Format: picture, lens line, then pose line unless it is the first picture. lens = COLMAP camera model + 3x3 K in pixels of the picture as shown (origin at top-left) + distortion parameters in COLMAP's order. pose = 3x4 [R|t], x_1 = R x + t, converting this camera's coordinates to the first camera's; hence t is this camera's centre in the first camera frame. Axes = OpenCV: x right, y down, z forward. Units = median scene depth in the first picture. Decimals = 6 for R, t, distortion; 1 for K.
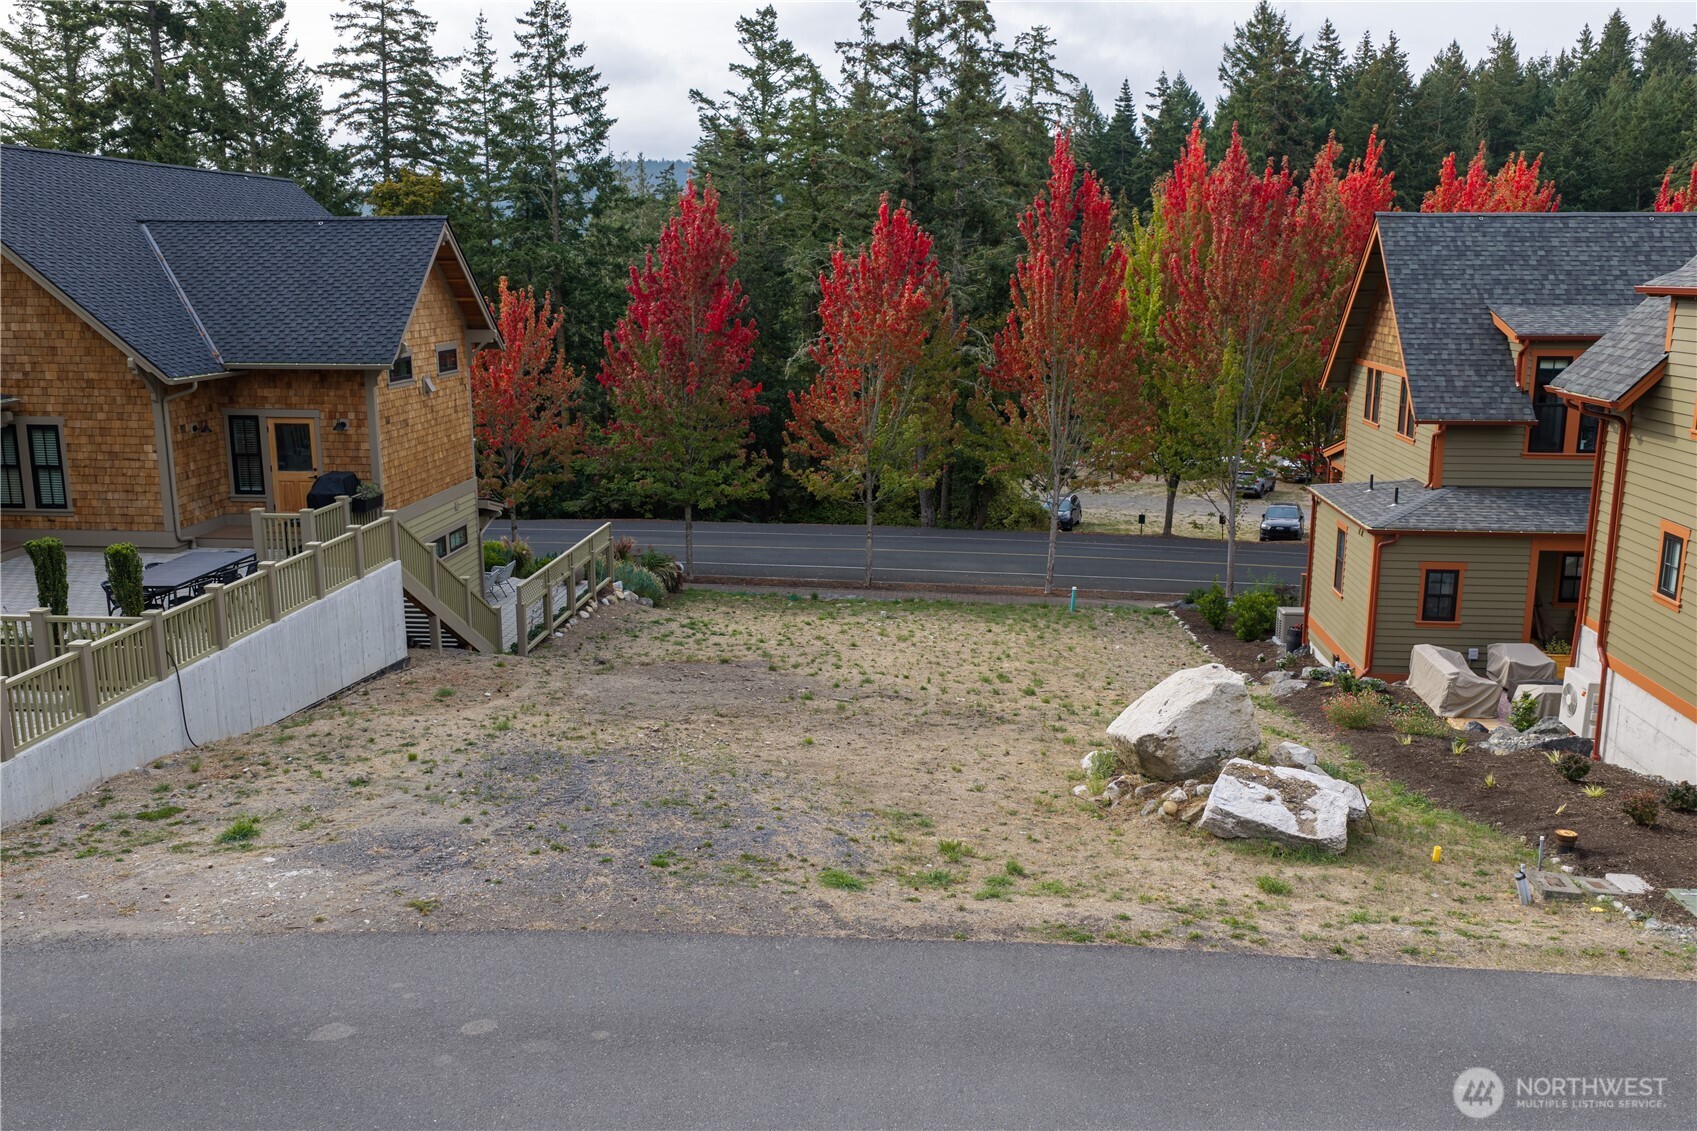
lens RADIAL K [[1403.4, 0, 856.3], [0, 1403.4, 558.4], [0, 0, 1]] dist [0.026898, -0.040496]
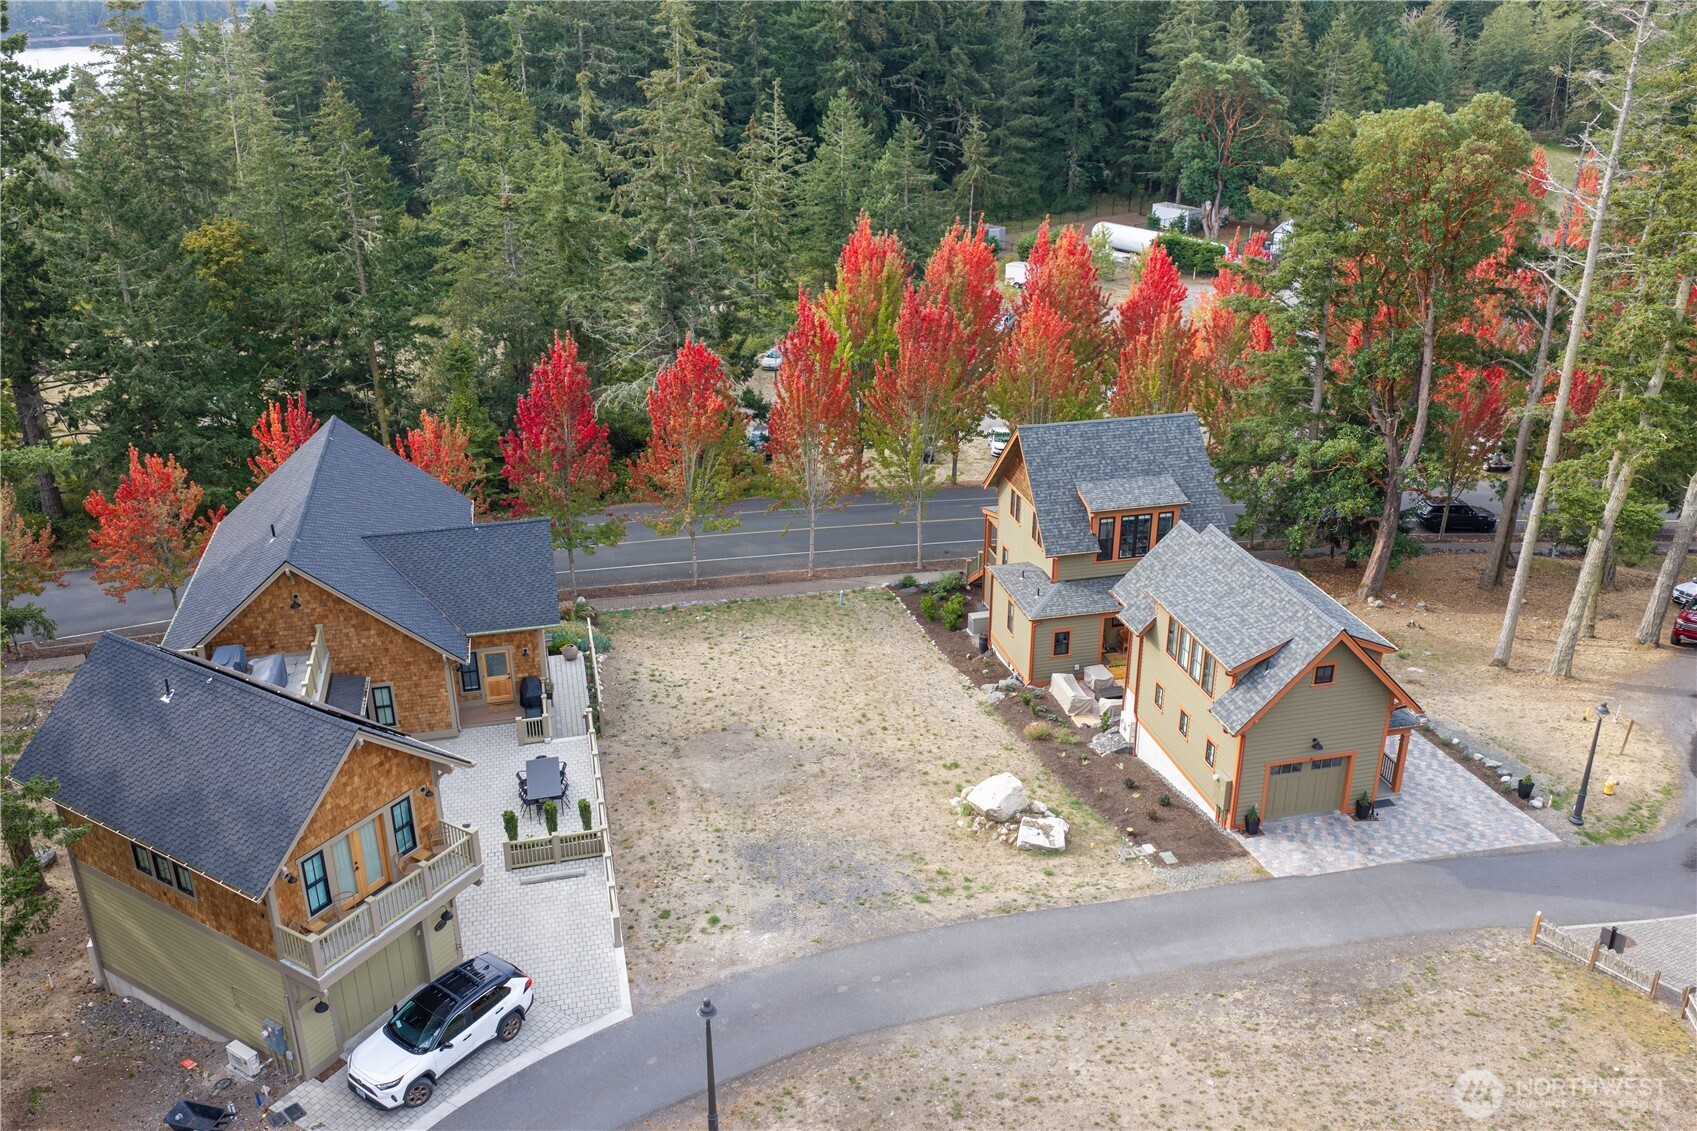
lens RADIAL K [[1403.4, 0, 856.3], [0, 1403.4, 558.4], [0, 0, 1]] dist [0.026898, -0.040496]
pose [[0.949805, -0.127727, 0.285580, -0.493772], [0.066931, 0.974685, 0.213328, -0.617949], [-0.305599, -0.183506, 0.934310, -0.900436]]
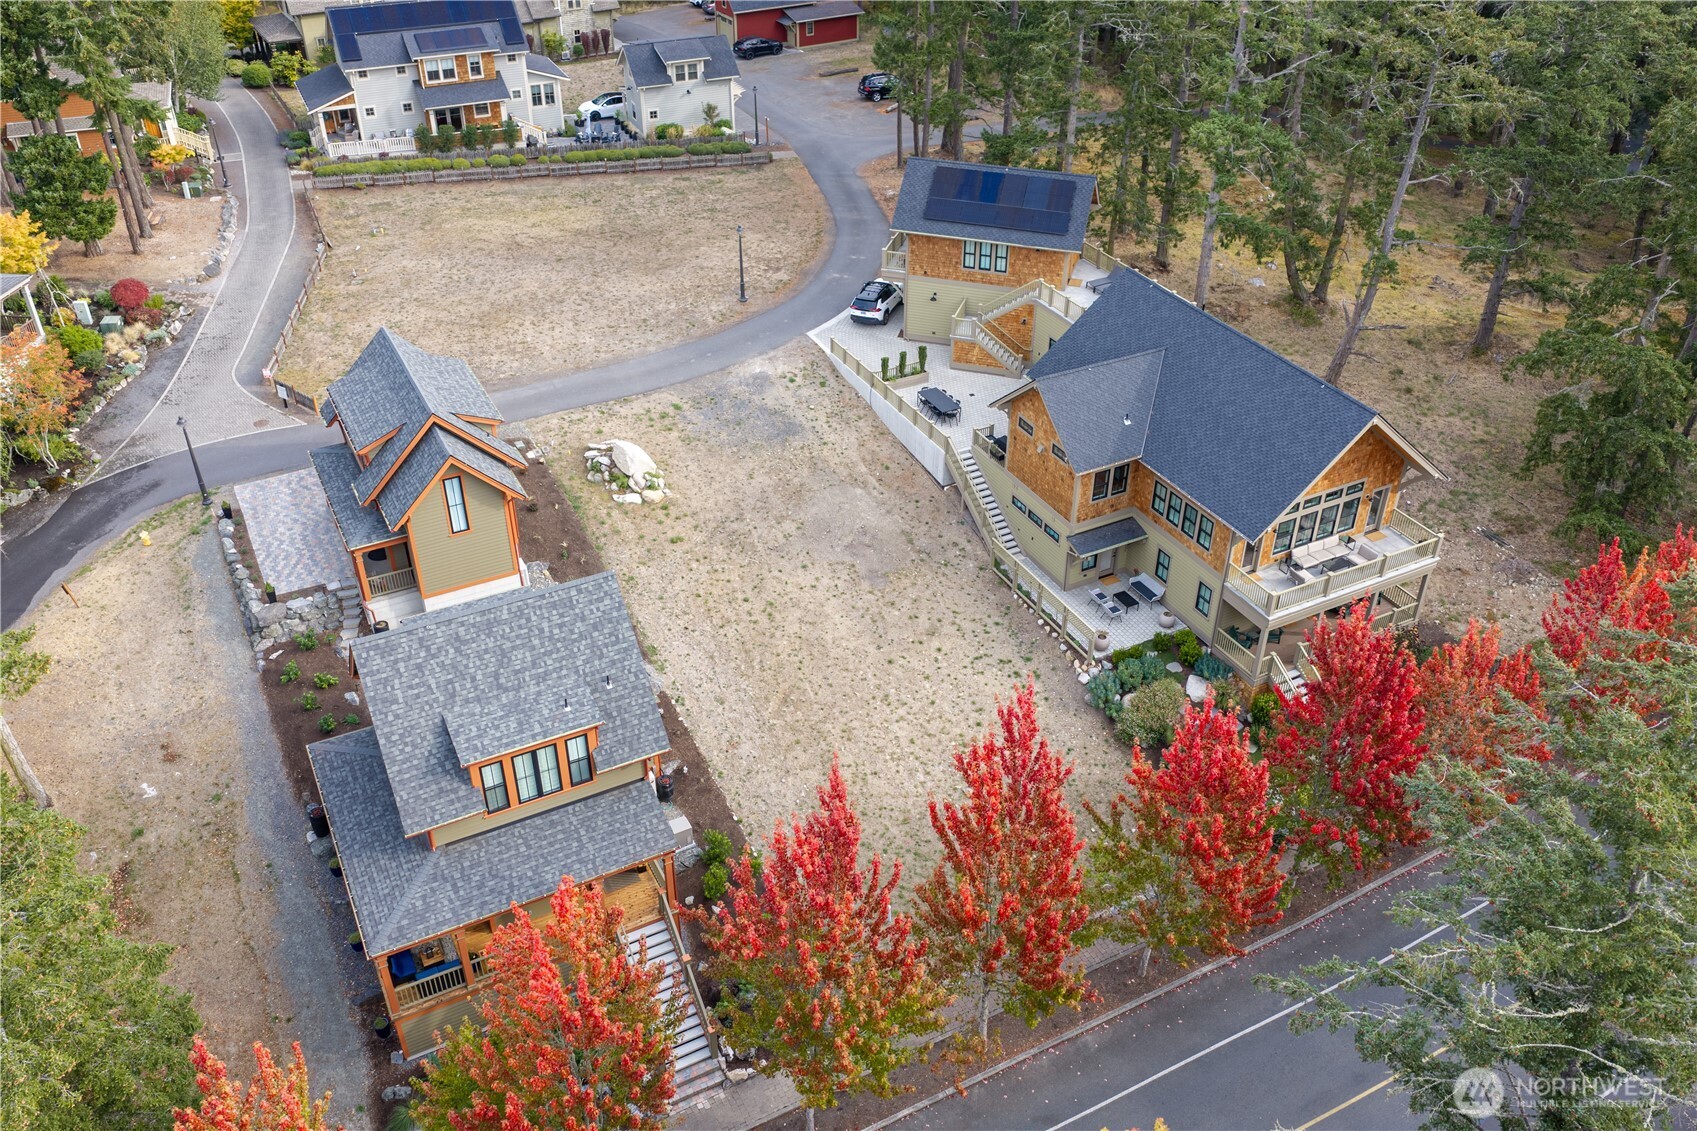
lens RADIAL K [[1403.4, 0, 856.3], [0, 1403.4, 558.4], [0, 0, 1]] dist [0.026898, -0.040496]
pose [[-0.844883, 0.298841, -0.443697, 0.993853], [-0.114482, 0.709195, 0.695655, -1.597719], [0.522558, 0.638542, -0.564975, 2.430587]]
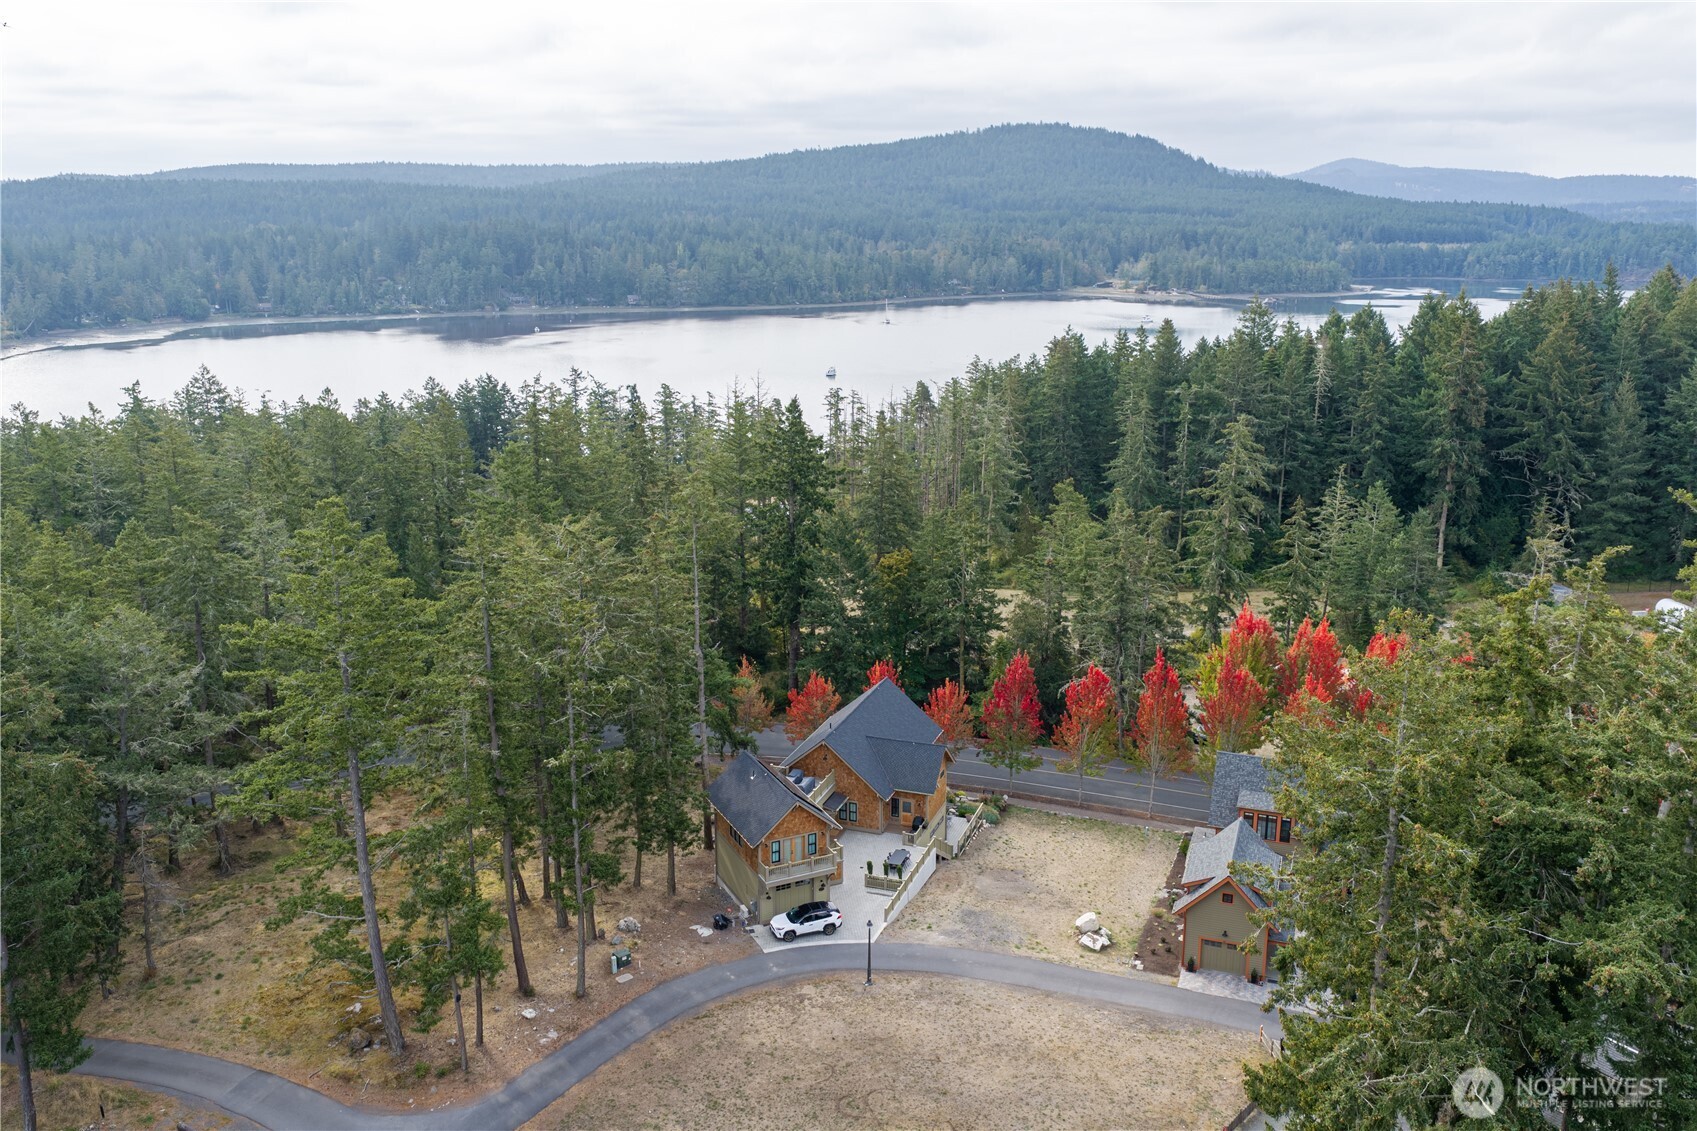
lens RADIAL K [[1403.4, 0, 856.3], [0, 1403.4, 558.4], [0, 0, 1]] dist [0.026898, -0.040496]
pose [[0.967117, 0.062039, -0.246648, 0.426018], [-0.051609, 0.997487, 0.048536, -1.035804], [0.249039, -0.034210, 0.967889, -3.060605]]
